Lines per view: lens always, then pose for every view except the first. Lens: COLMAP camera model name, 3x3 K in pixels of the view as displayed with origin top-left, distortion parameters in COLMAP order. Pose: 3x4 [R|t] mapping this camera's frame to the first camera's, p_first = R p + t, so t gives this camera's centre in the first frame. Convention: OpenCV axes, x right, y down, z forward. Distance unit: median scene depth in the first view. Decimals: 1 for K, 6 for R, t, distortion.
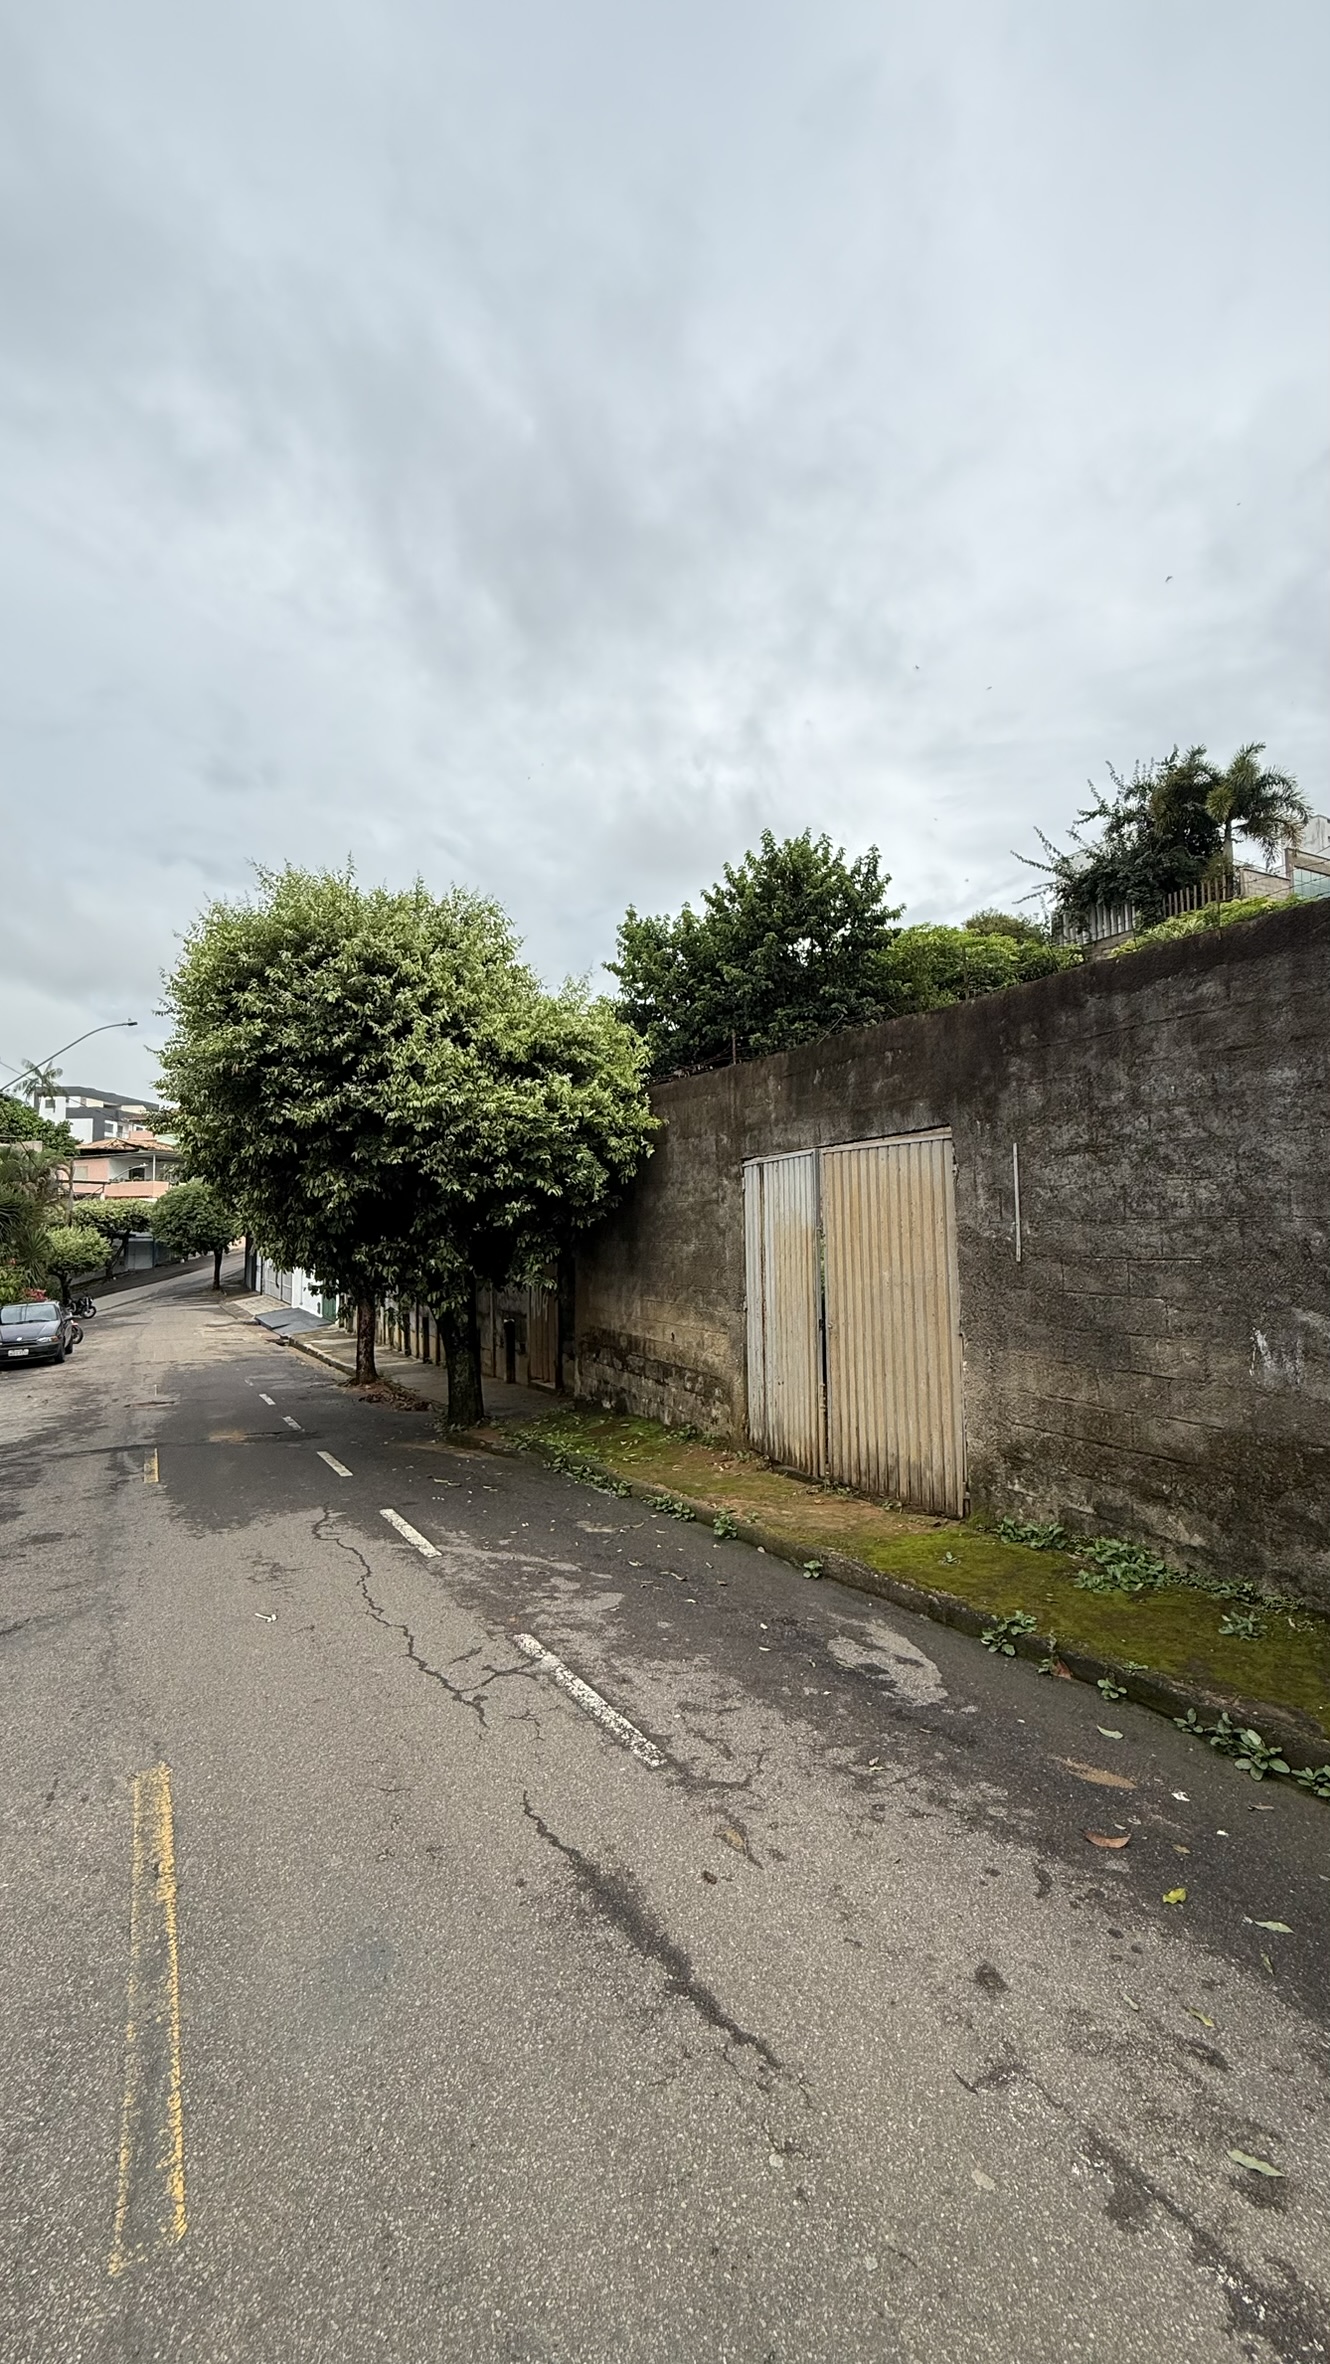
lens RADIAL K [[943.8, 0, 662.3], [0, 943.8, 1172.0], [0, 0, 1]] dist [-0.000192, 0.000233]
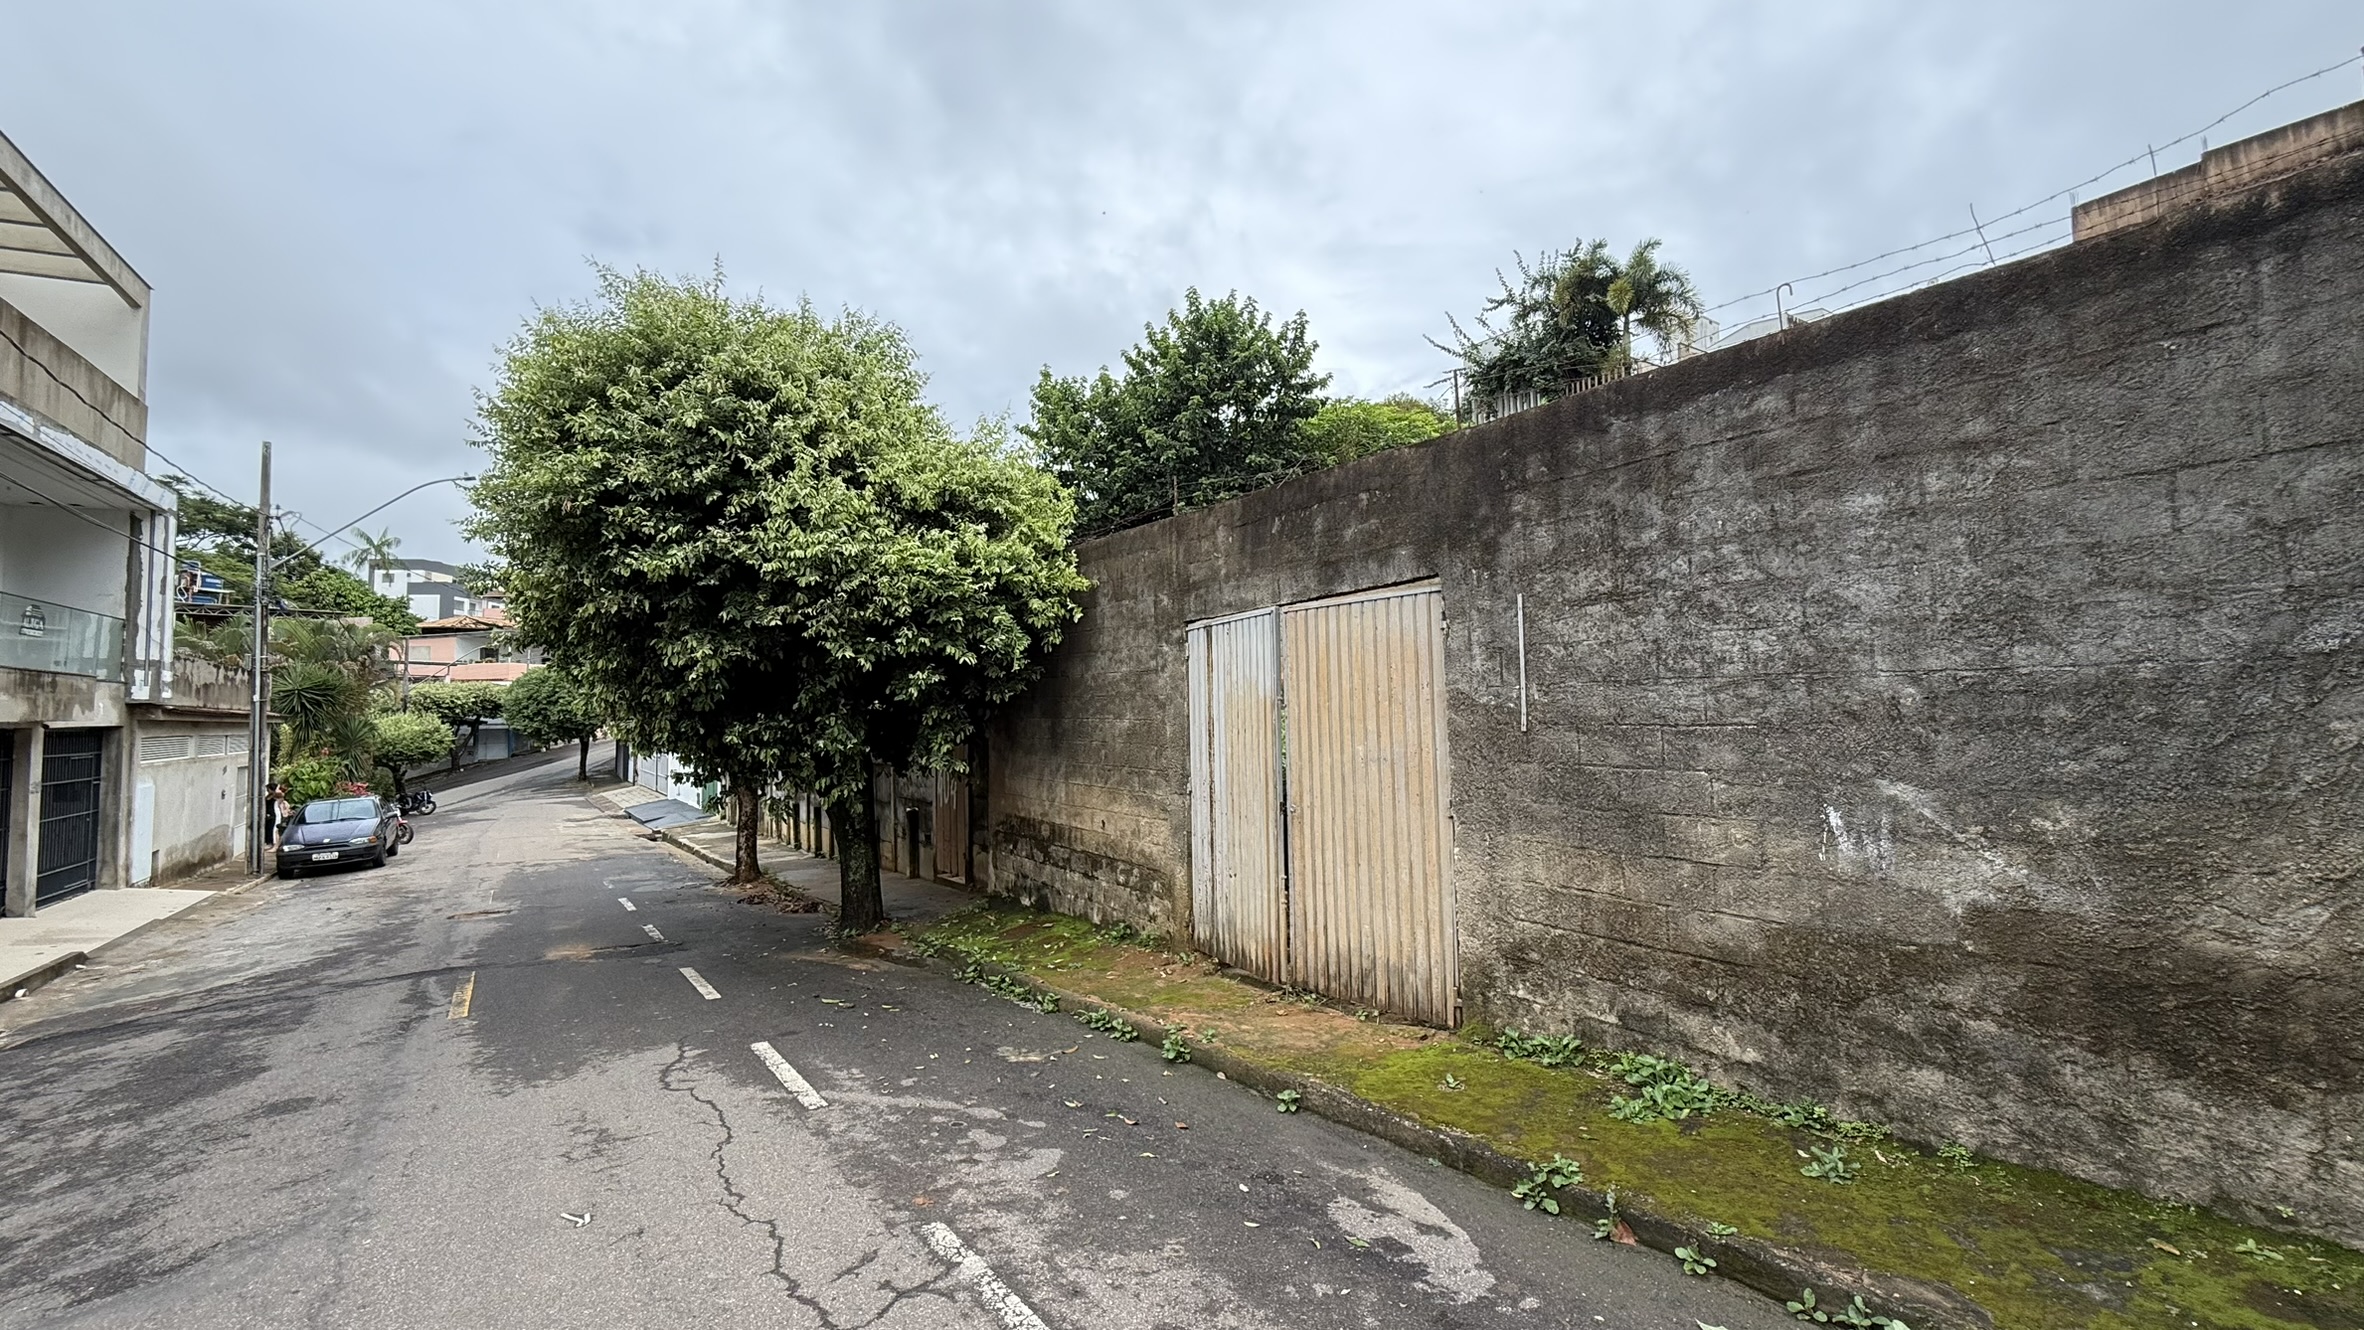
lens RADIAL K [[945.4, 0, 1190.9], [0, 945.4, 665.6], [0, 0, 1]] dist [0.002182, 0.000117]
pose [[0.992023, 0.001169, 0.126051, -0.021065], [-0.002500, 0.999943, 0.010397, 0.017745], [-0.126032, -0.010629, 0.991969, 0.120064]]
